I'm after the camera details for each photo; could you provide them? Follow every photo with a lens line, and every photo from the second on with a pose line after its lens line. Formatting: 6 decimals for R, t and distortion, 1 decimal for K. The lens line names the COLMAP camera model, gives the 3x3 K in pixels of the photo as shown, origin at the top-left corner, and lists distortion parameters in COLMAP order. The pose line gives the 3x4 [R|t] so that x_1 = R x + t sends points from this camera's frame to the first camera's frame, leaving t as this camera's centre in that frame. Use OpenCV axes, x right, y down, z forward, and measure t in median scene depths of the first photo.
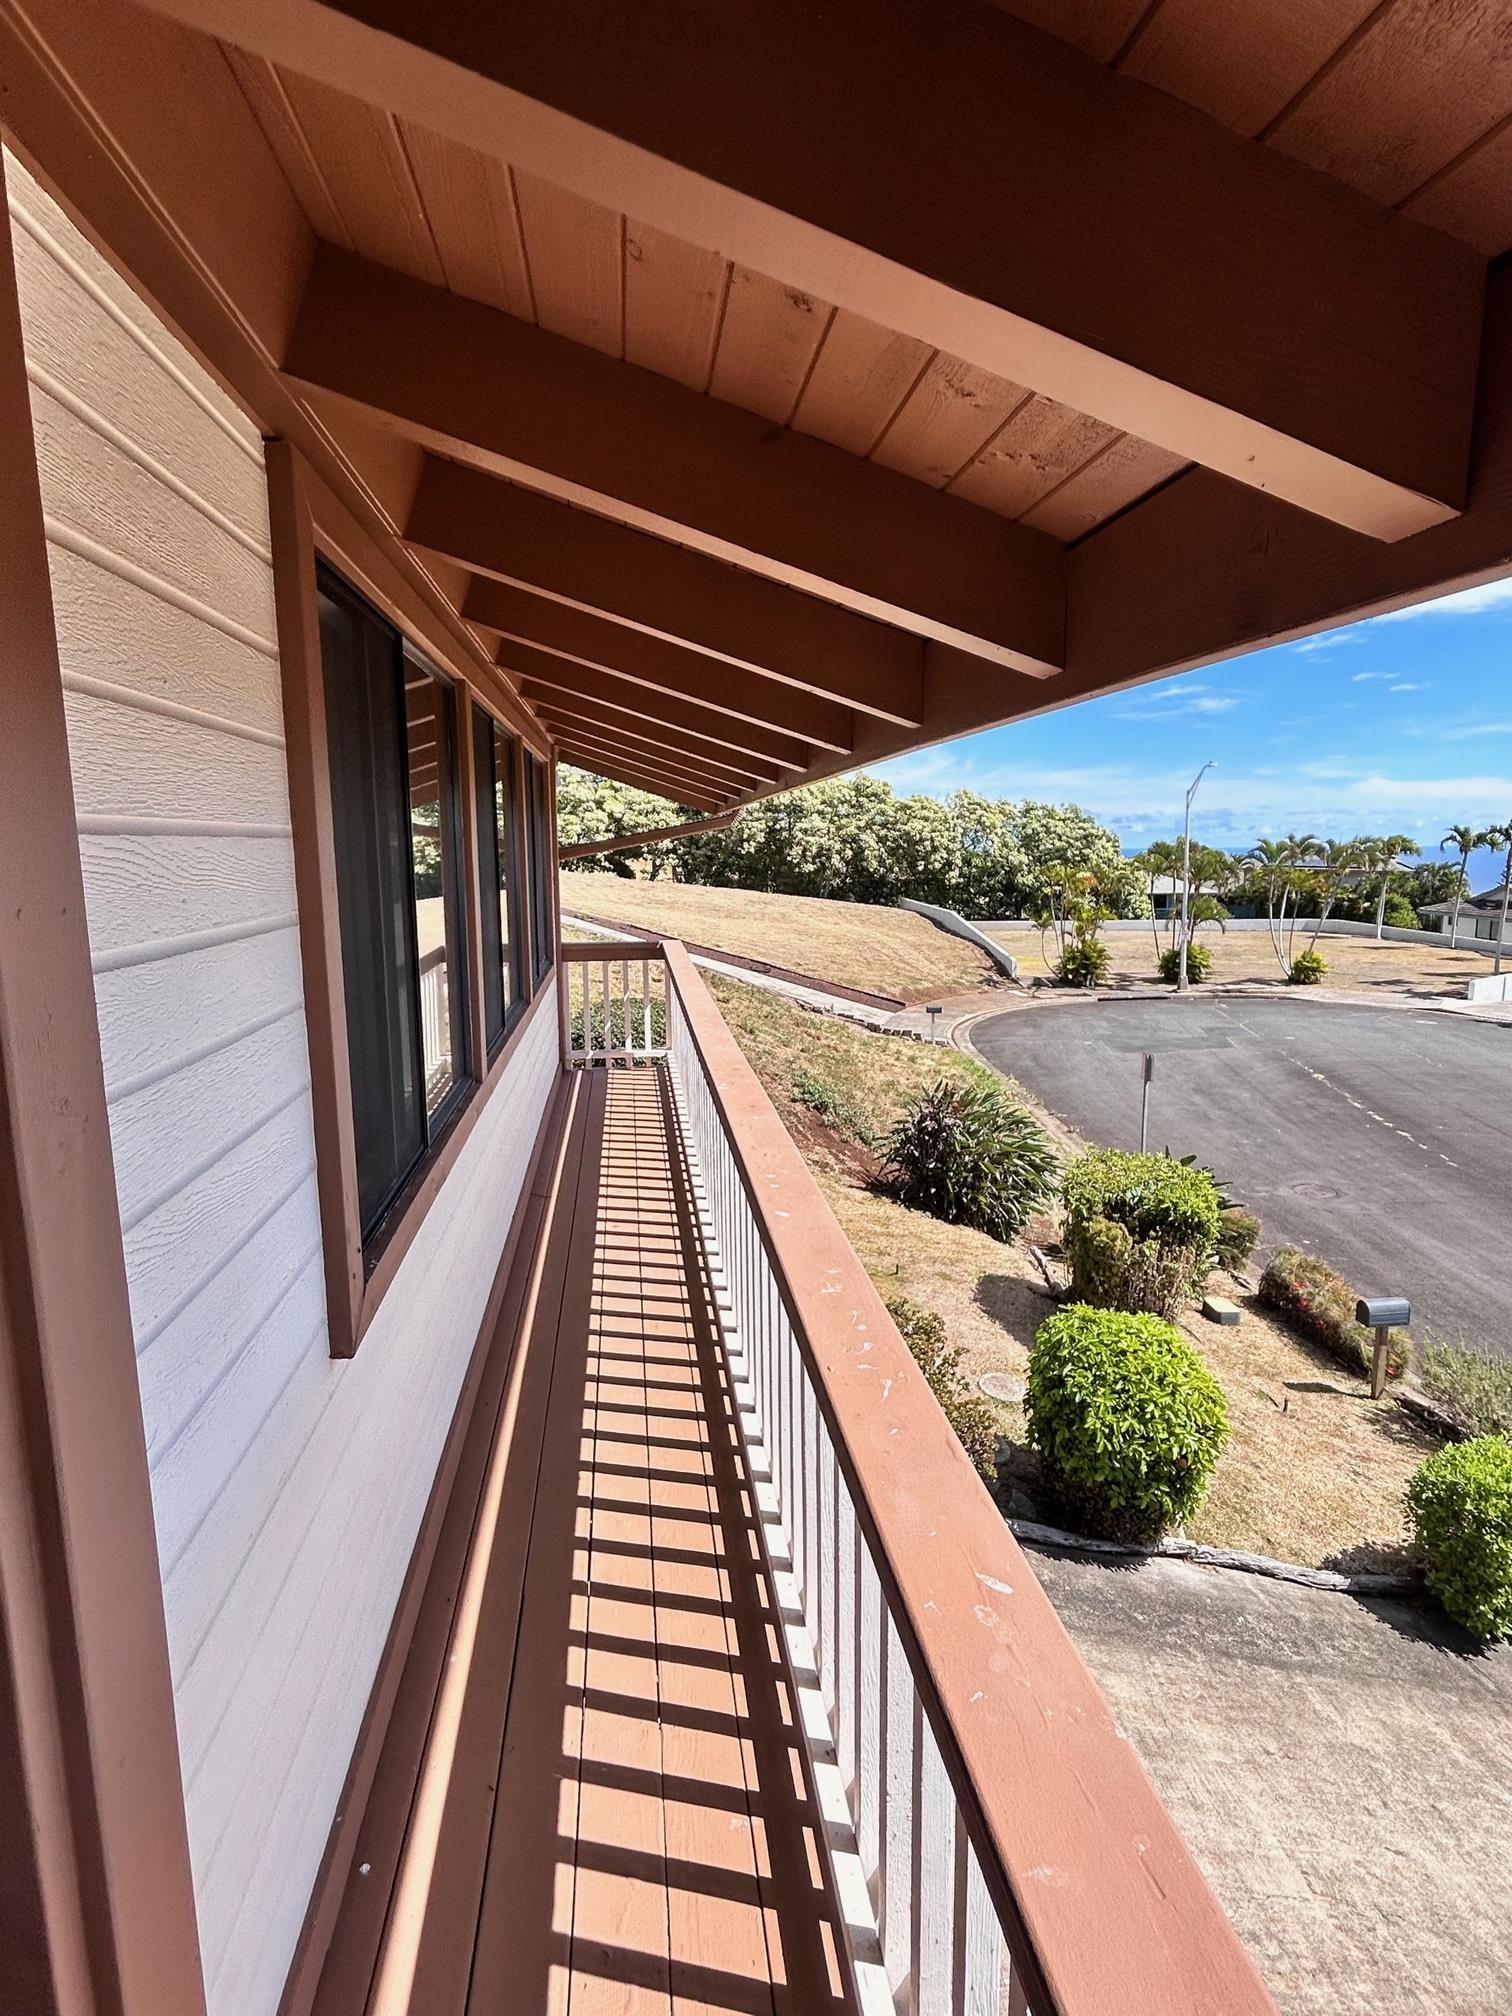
lens RADIAL K [[1036.2, 0, 794.1], [0, 1036.2, 1008.0], [0, 0, 1]] dist [0.000540, 0.001653]
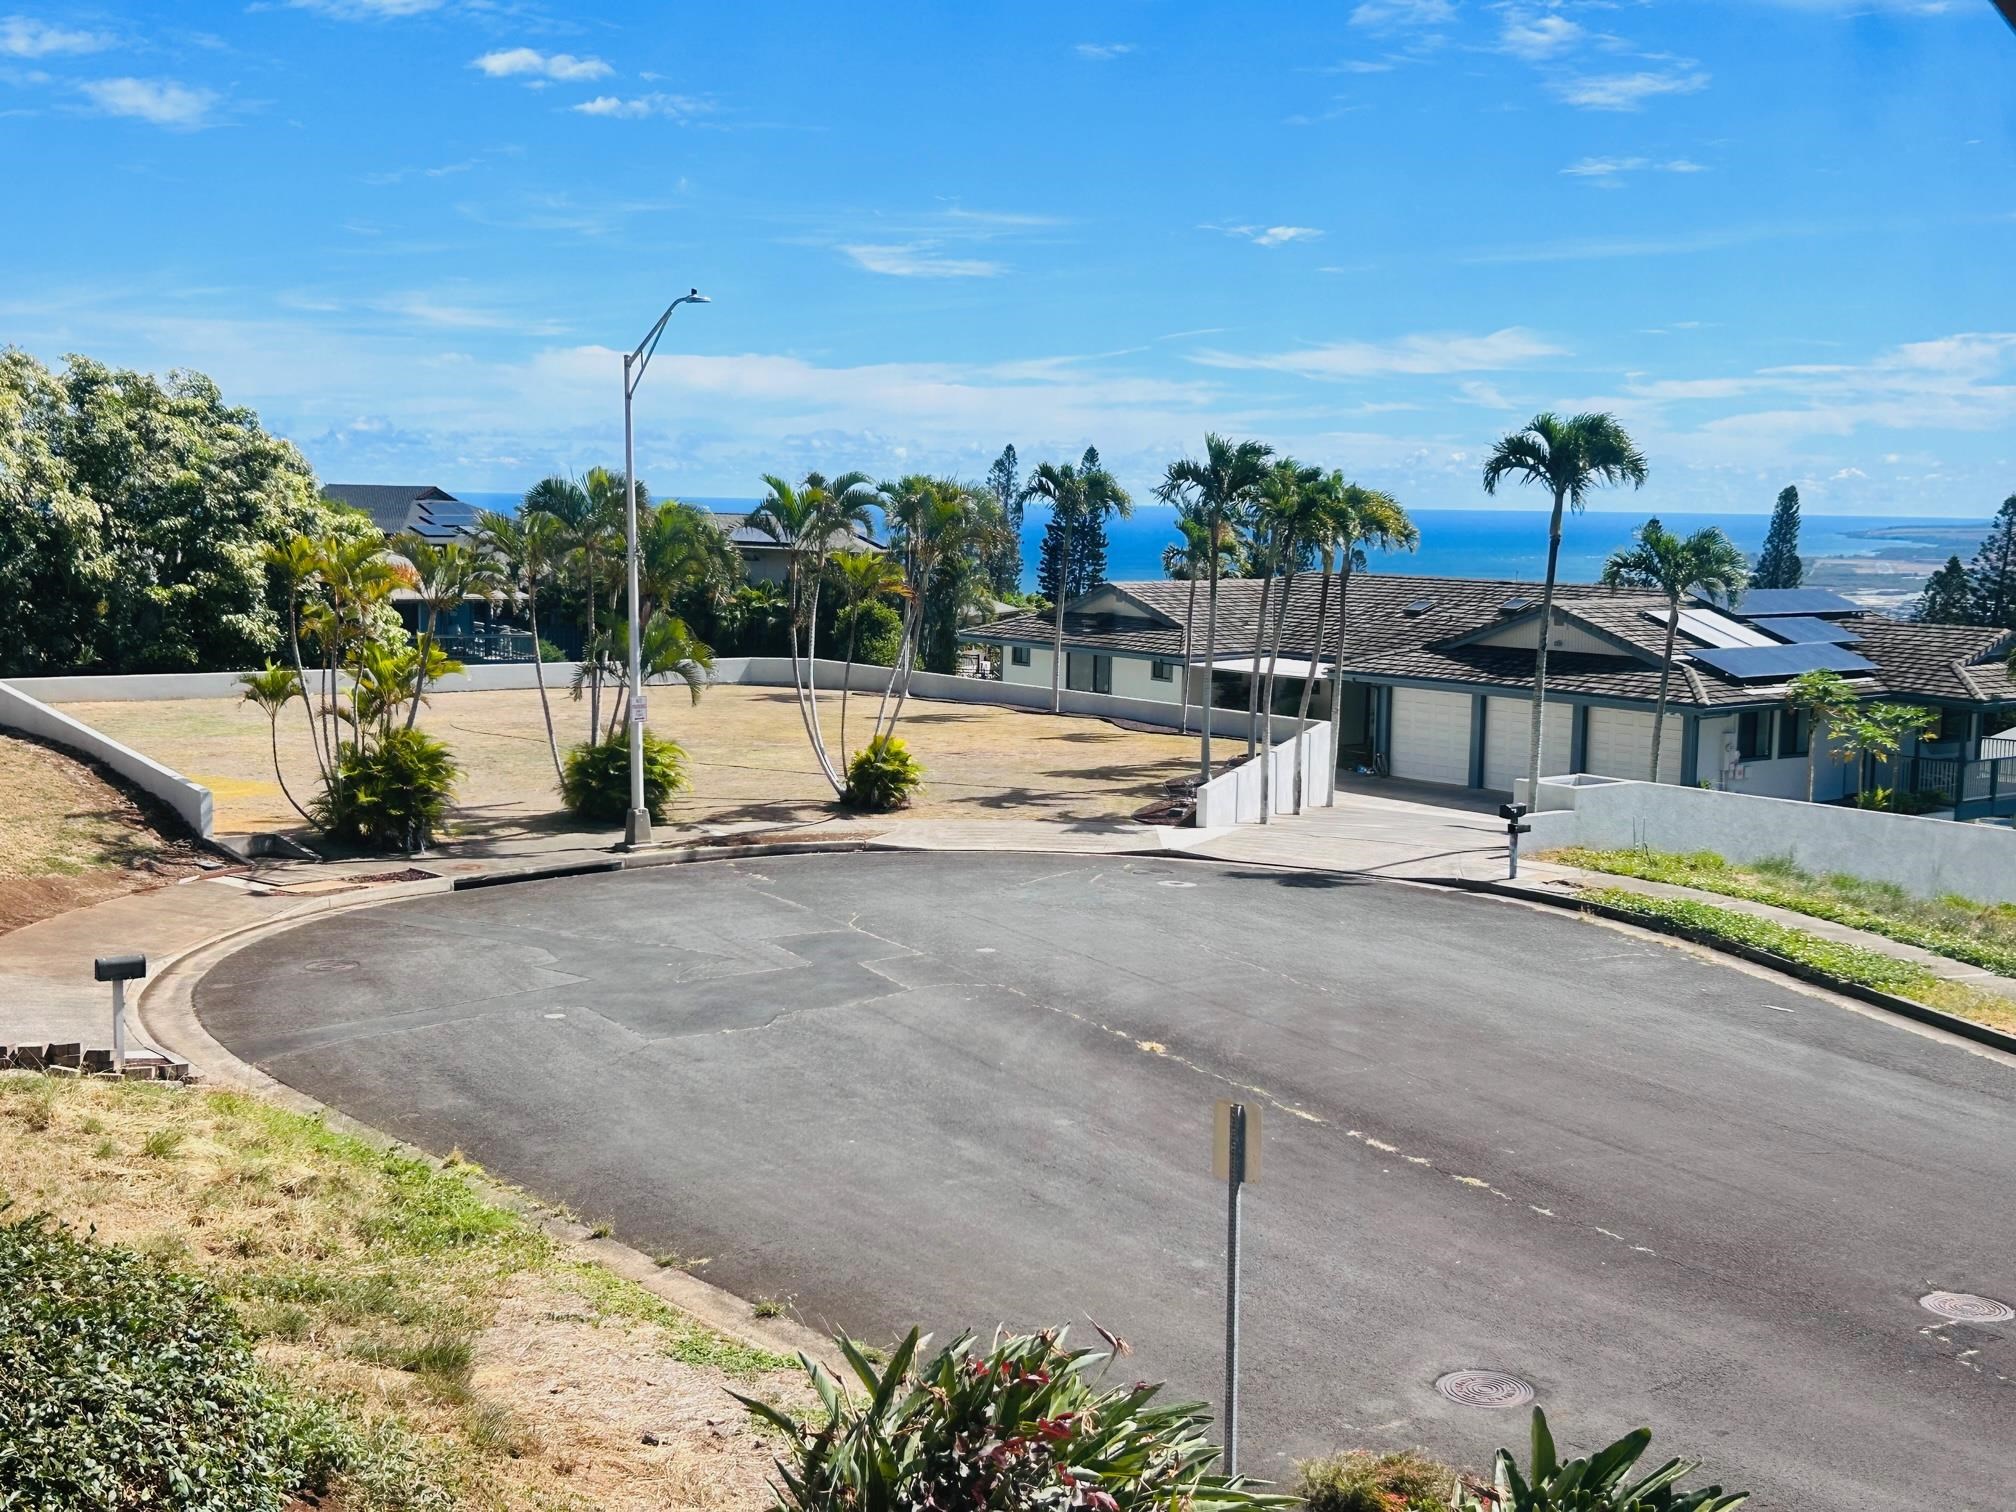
lens RADIAL K [[2378.8, 0, 1008.0], [0, 2378.8, 756.0], [0, 0, 1]] dist [0.155487, -0.430555]
pose [[0.795085, -0.043841, 0.604912, -0.074014], [0.069180, 0.997430, -0.018639, -0.023246], [-0.602540, 0.056667, 0.796074, 0.157131]]
